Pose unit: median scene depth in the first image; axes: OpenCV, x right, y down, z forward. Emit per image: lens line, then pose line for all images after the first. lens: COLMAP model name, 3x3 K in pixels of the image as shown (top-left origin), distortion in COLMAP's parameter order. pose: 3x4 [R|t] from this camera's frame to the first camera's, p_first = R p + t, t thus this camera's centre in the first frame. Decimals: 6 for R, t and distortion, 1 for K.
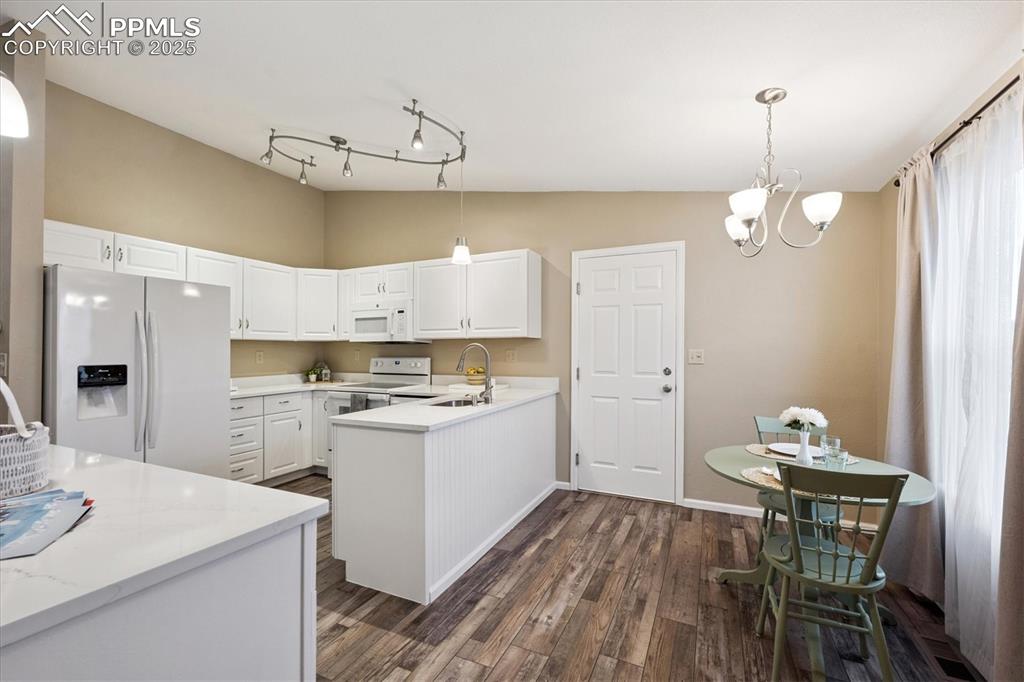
lens RADIAL K [[414.0, 0, 518.5], [0, 414.0, 345.9], [0, 0, 1]] dist [-0.006725, -0.000048]
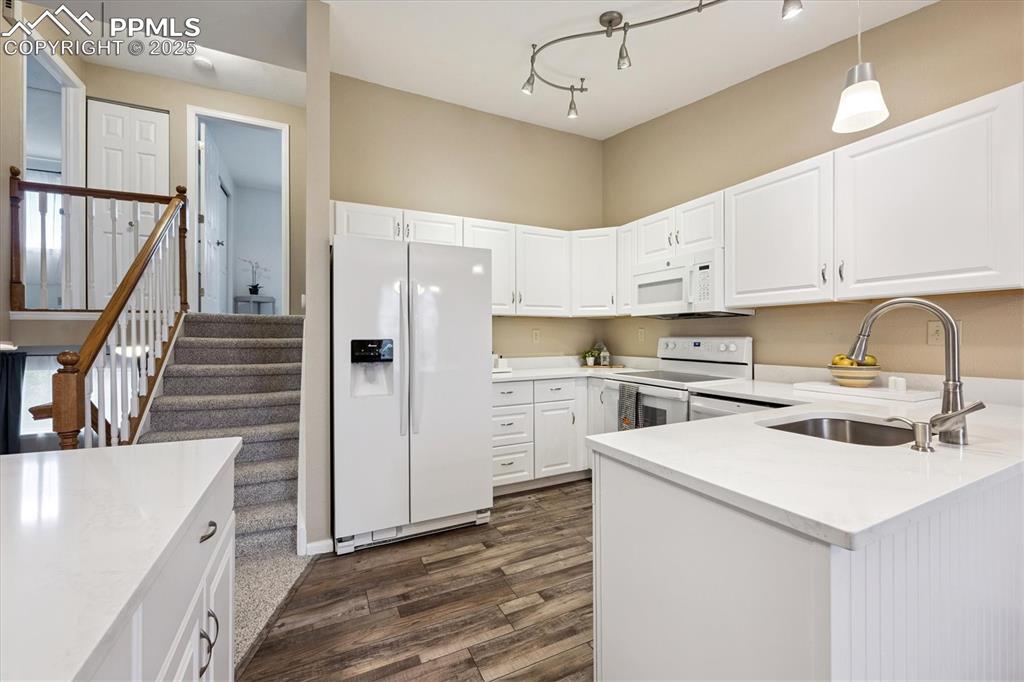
lens RADIAL K [[414.0, 0, 514.5], [0, 414.0, 332.7], [0, 0, 1]] dist [-0.006725, -0.000048]
pose [[0.781753, -0.001997, -0.623585, -0.108204], [0.005279, 0.999980, 0.003416, 0.018481], [0.623566, -0.005963, 0.781748, 0.289281]]
